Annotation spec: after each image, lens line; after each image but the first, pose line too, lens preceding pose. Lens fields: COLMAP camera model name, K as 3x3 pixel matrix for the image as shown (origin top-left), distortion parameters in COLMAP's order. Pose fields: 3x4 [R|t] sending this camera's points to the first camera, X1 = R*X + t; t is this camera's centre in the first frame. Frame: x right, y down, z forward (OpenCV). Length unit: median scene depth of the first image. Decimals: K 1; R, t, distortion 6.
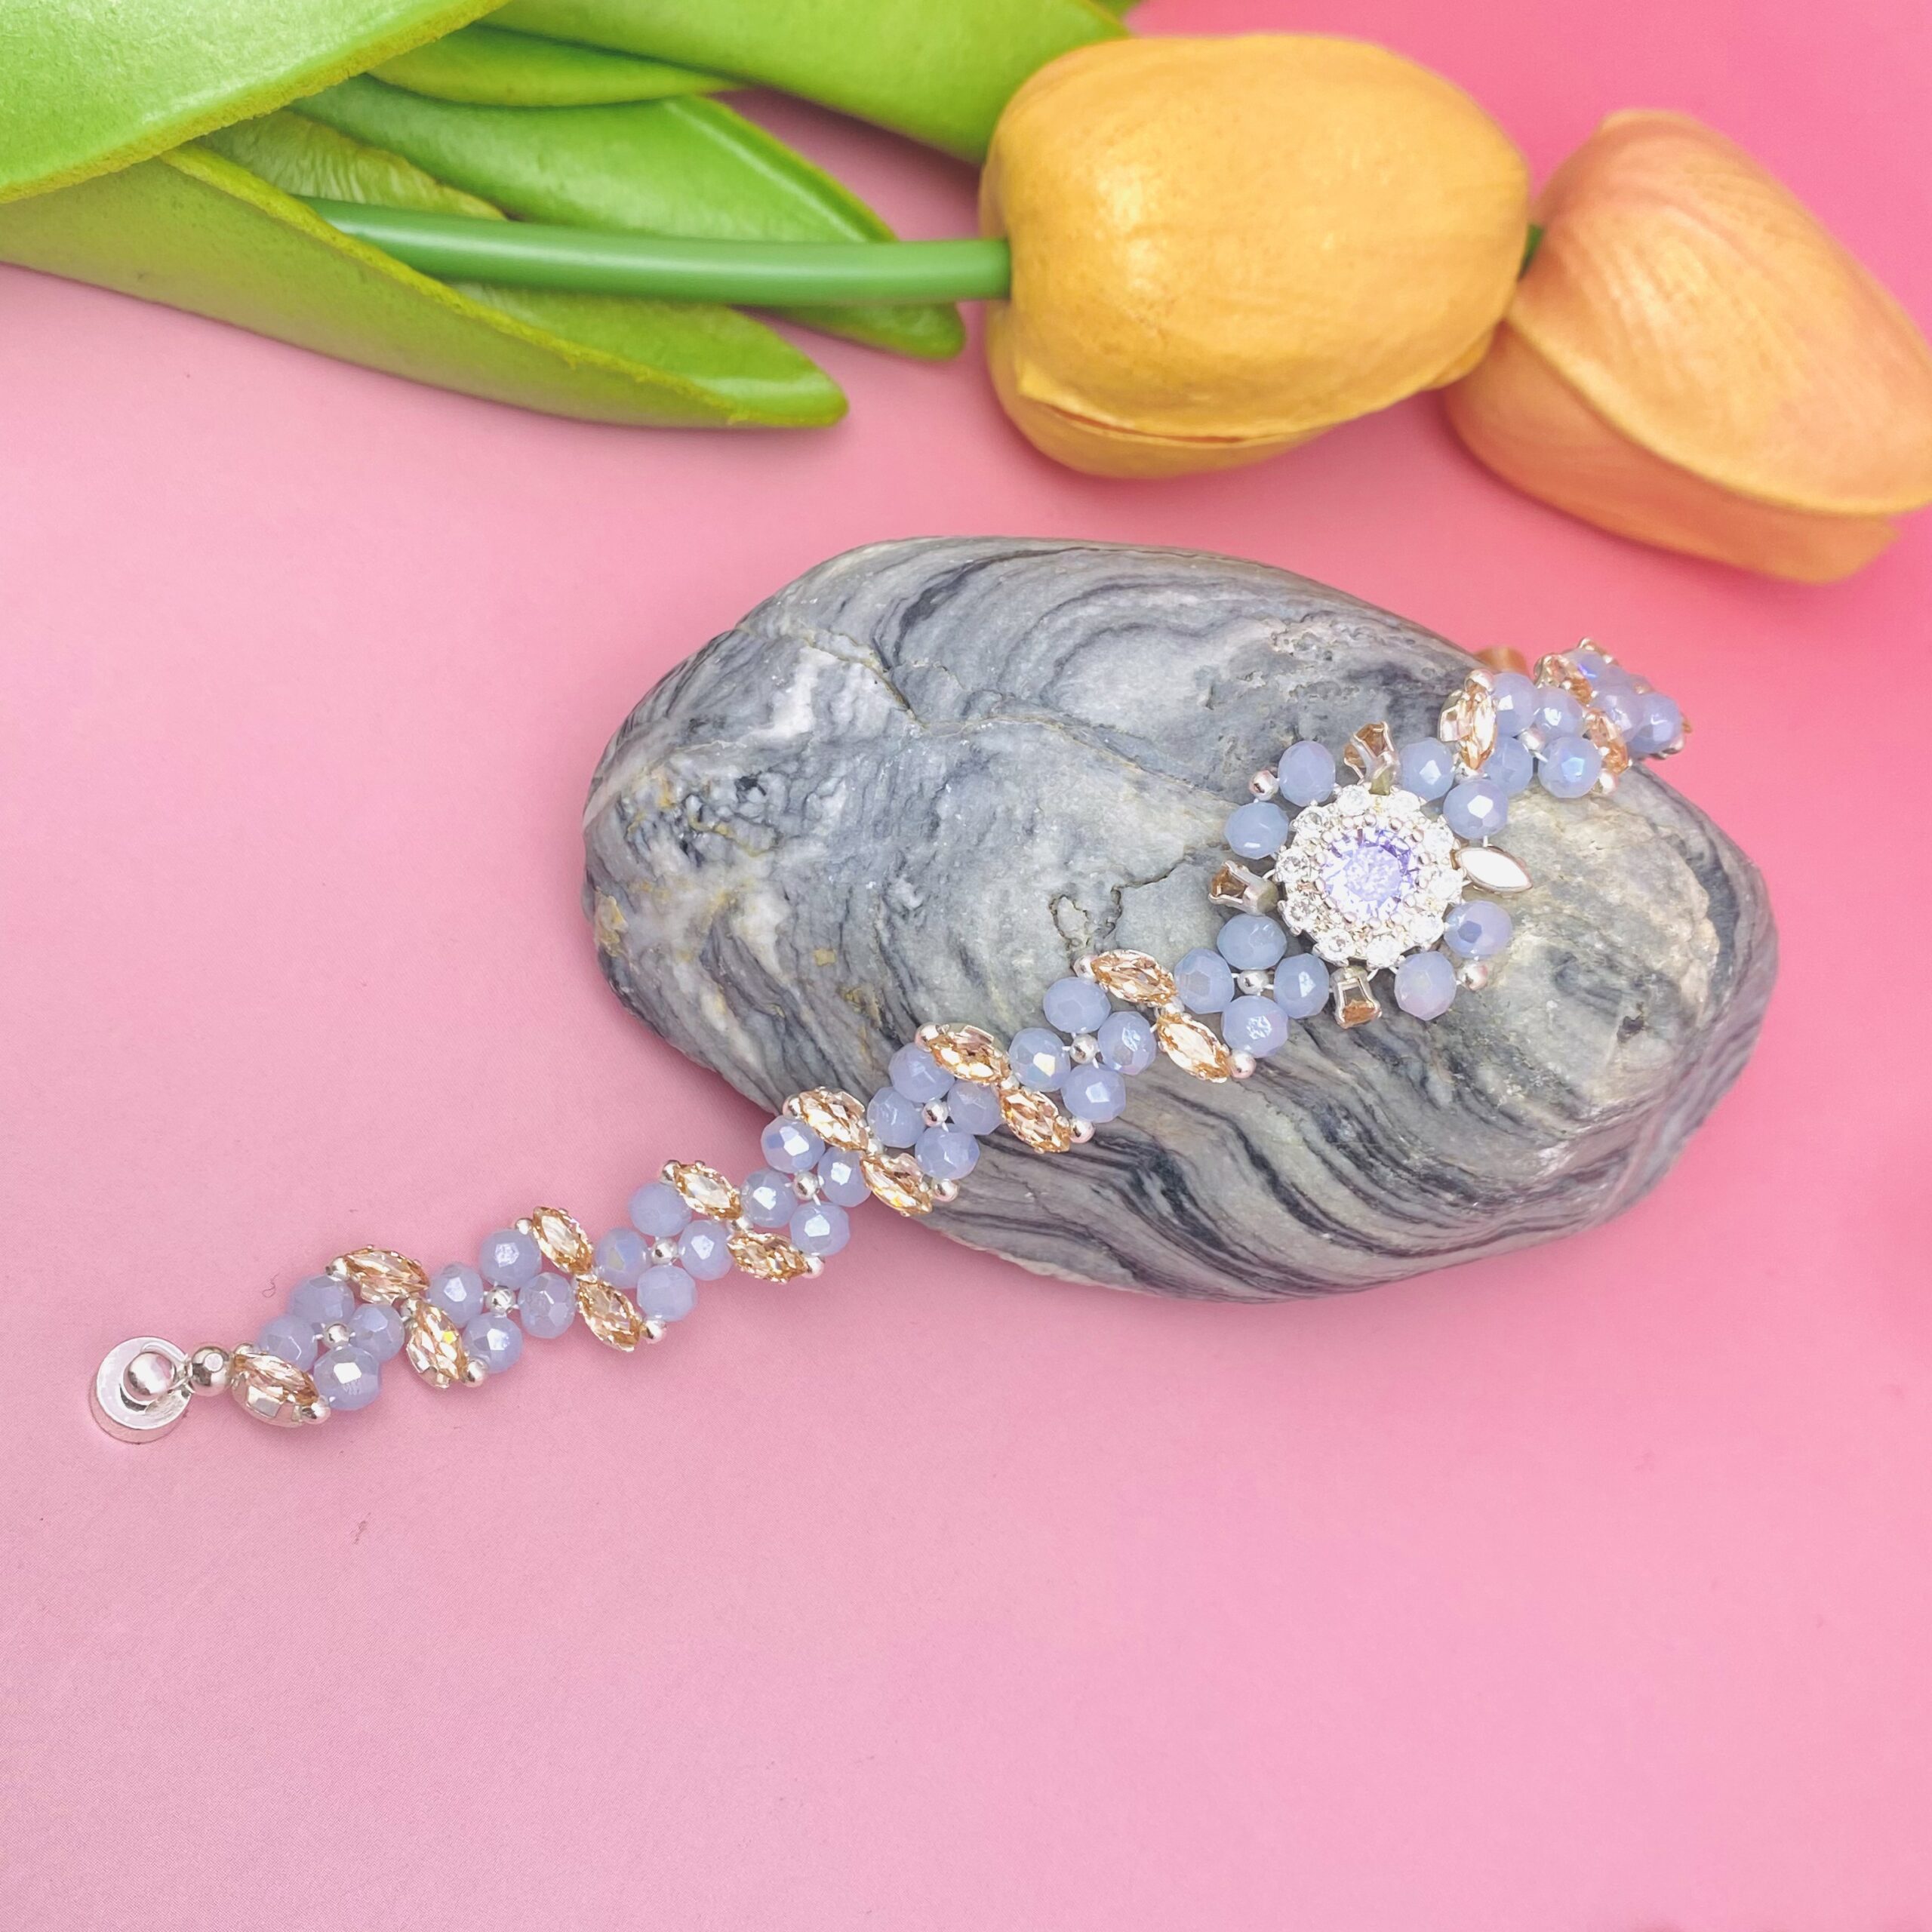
lens RADIAL K [[2074.3, 0, 966.4], [0, 2074.3, 1036.4], [0, 0, 1]] dist [0.256692, -0.533534]
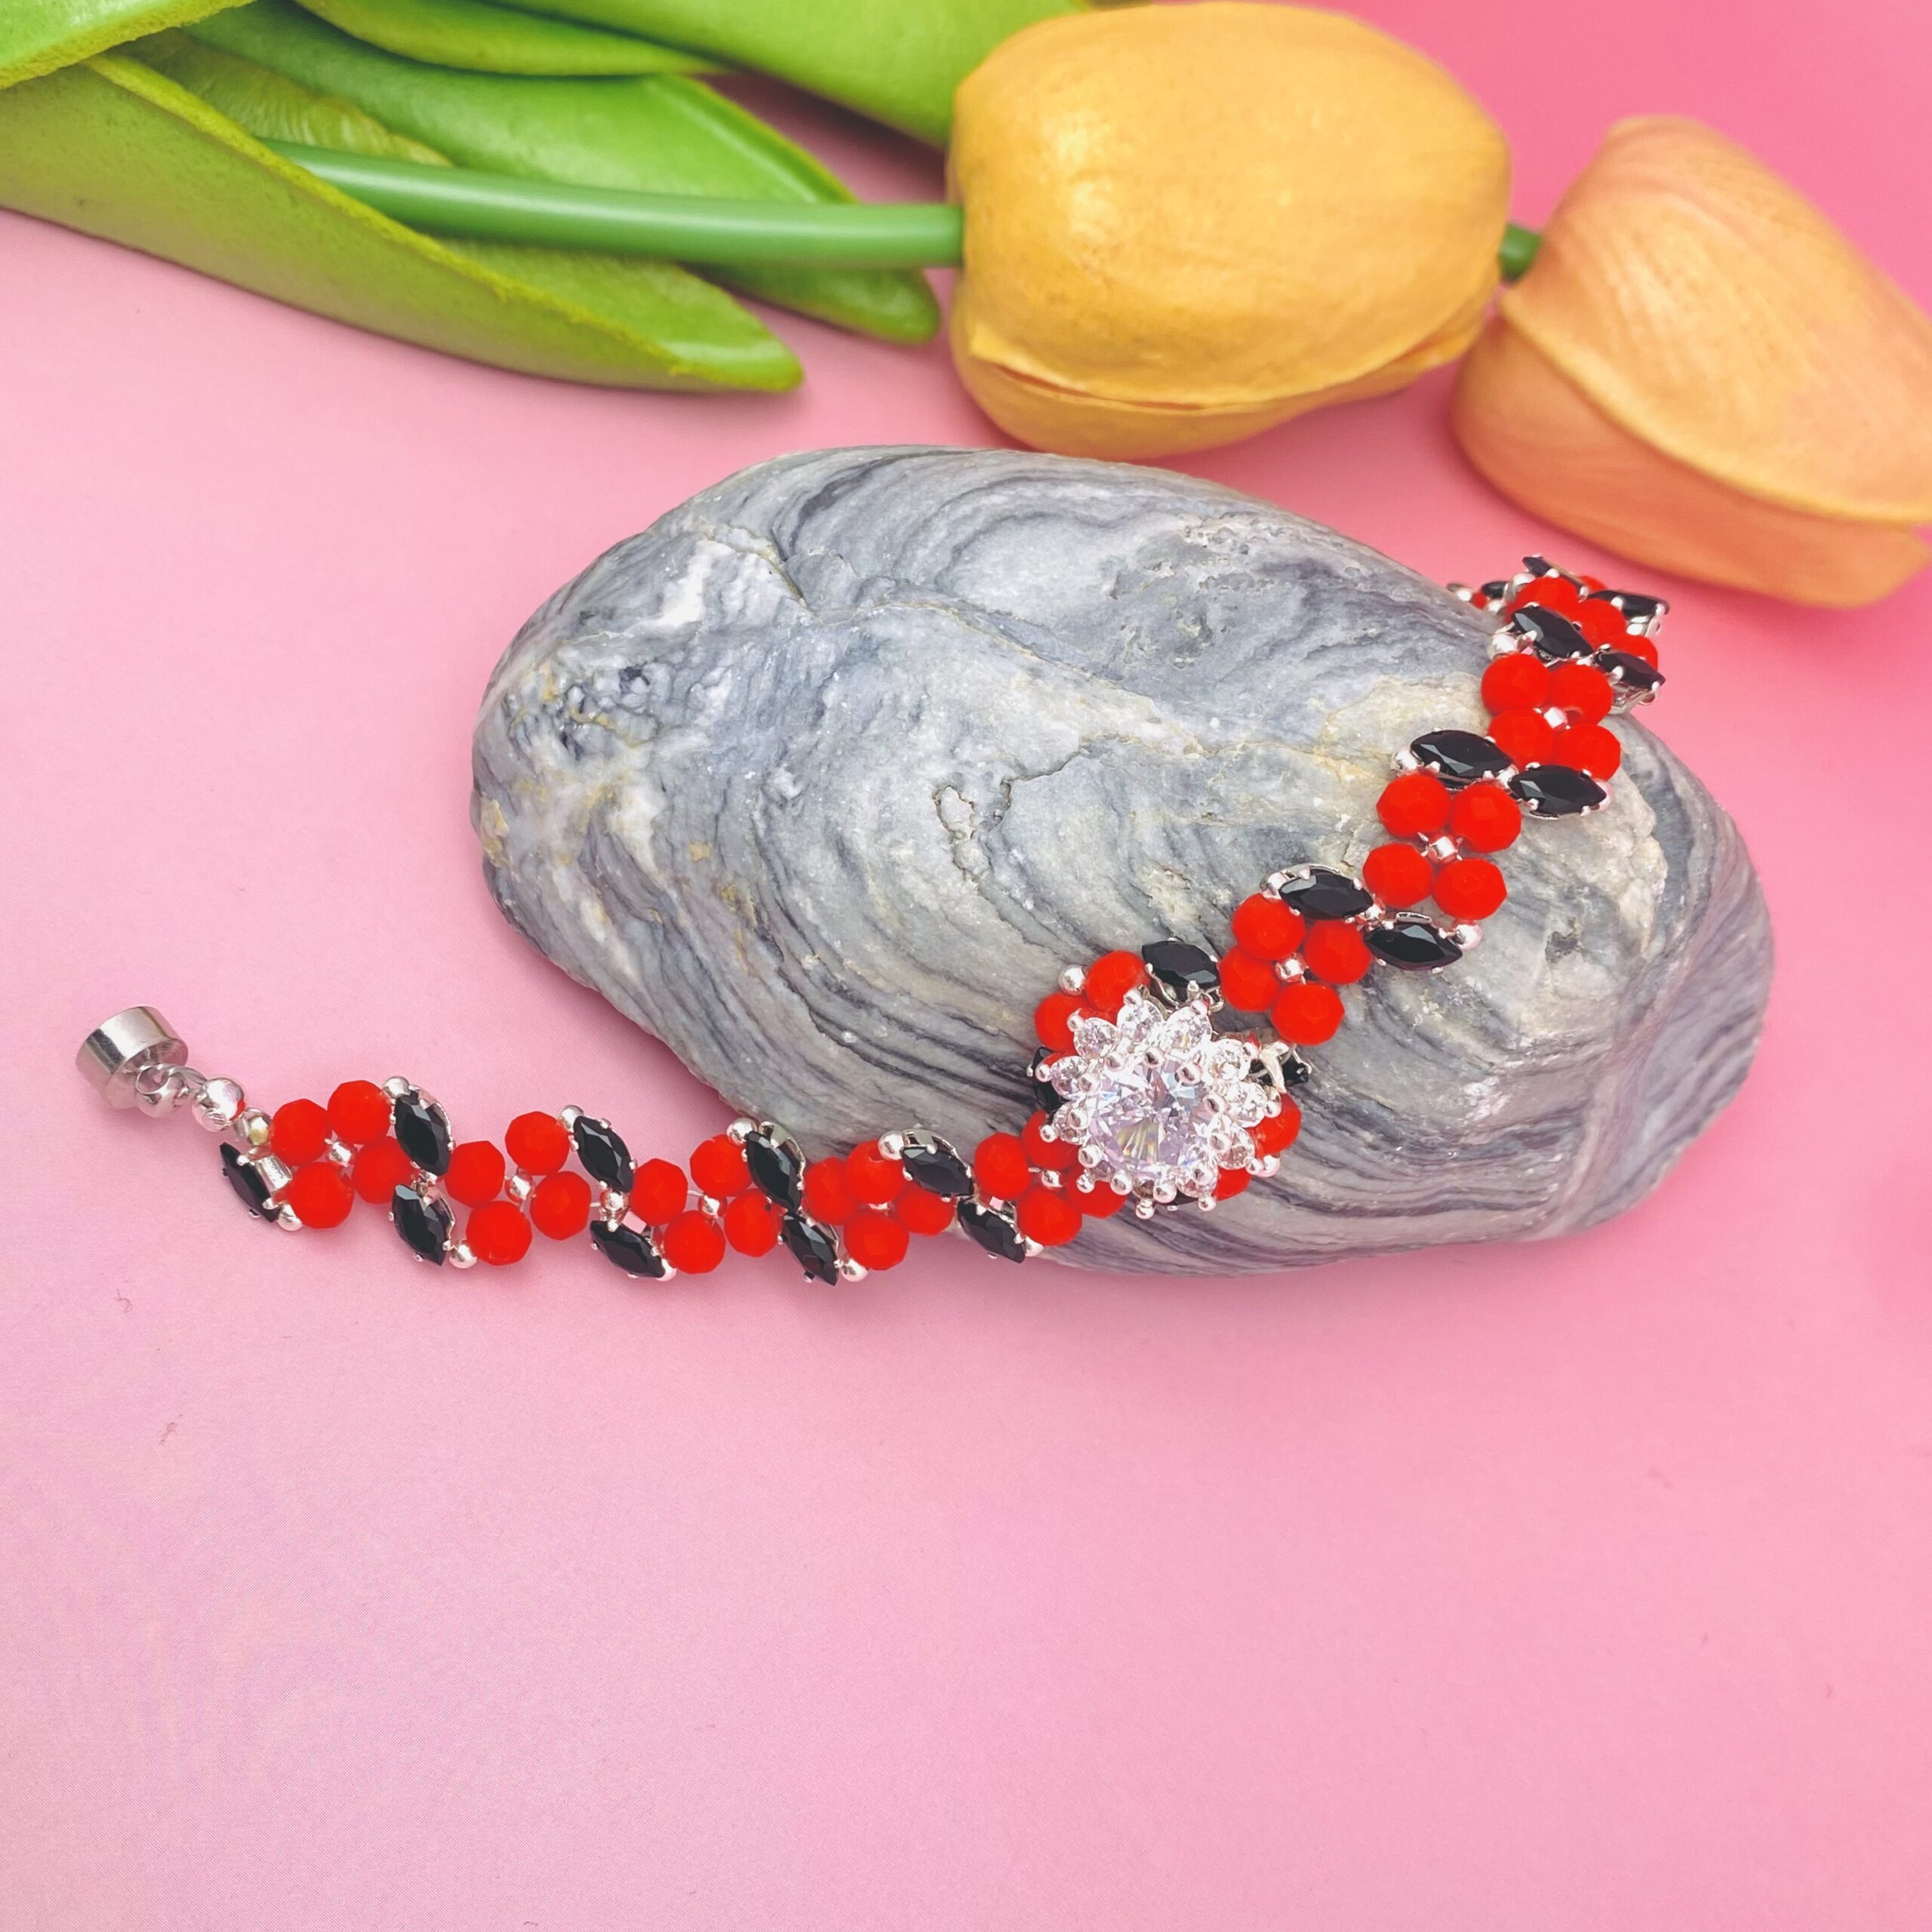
lens RADIAL K [[2074.3, 0, 966.4], [0, 2074.3, 1036.4], [0, 0, 1]] dist [0.256692, -0.533534]
pose [[0.997001, 0.031408, -0.070734, 0.120426], [-0.038869, 0.993531, -0.106701, 0.139685], [0.066926, 0.109130, 0.991772, 0.078838]]
